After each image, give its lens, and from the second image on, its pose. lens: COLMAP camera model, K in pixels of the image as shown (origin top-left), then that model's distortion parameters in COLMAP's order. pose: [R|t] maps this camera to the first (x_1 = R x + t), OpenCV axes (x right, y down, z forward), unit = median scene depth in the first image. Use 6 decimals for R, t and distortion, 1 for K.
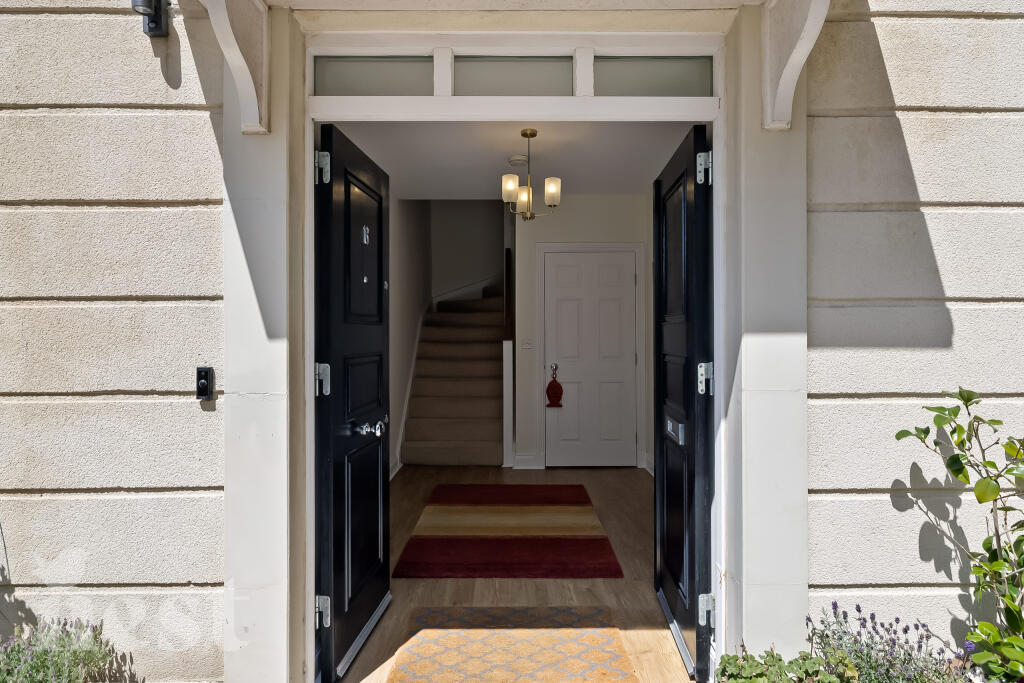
lens RADIAL K [[584.0, 0, 511.0], [0, 584.0, 336.8], [0, 0, 1]] dist [0.001914, 0.000408]
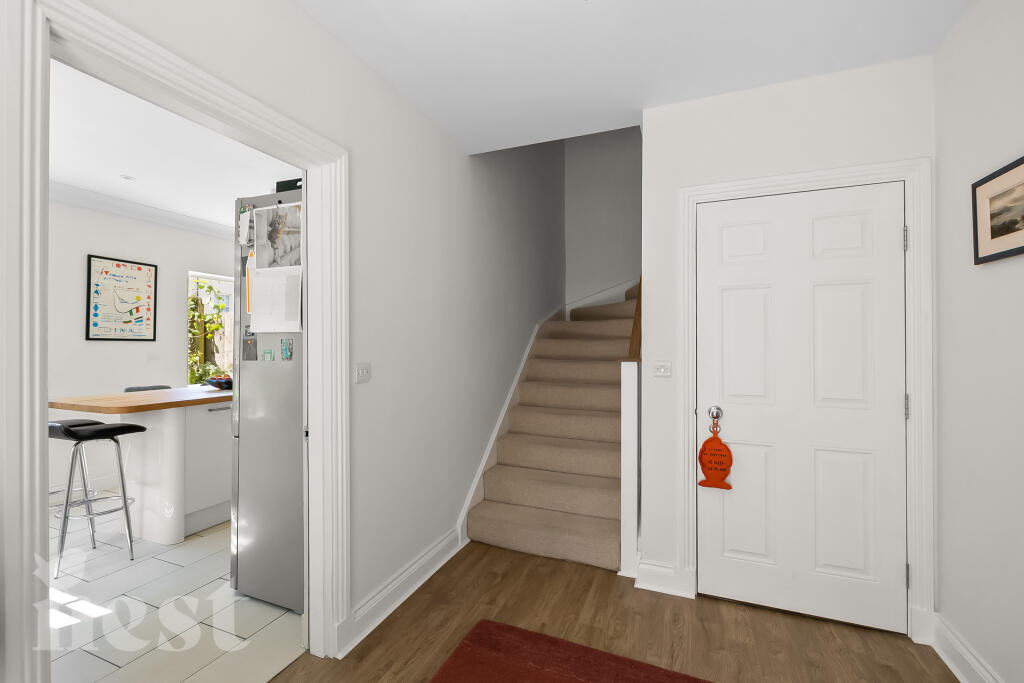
lens RADIAL K [[438.1, 0, 507.7], [0, 438.1, 344.1], [0, 0, 1]] dist [0.001263, -0.000108]
pose [[0.915981, 0.002803, -0.401212, 0.060377], [-0.004788, 0.999981, -0.003945, -0.008938], [0.401194, 0.005535, 0.915977, 0.547537]]
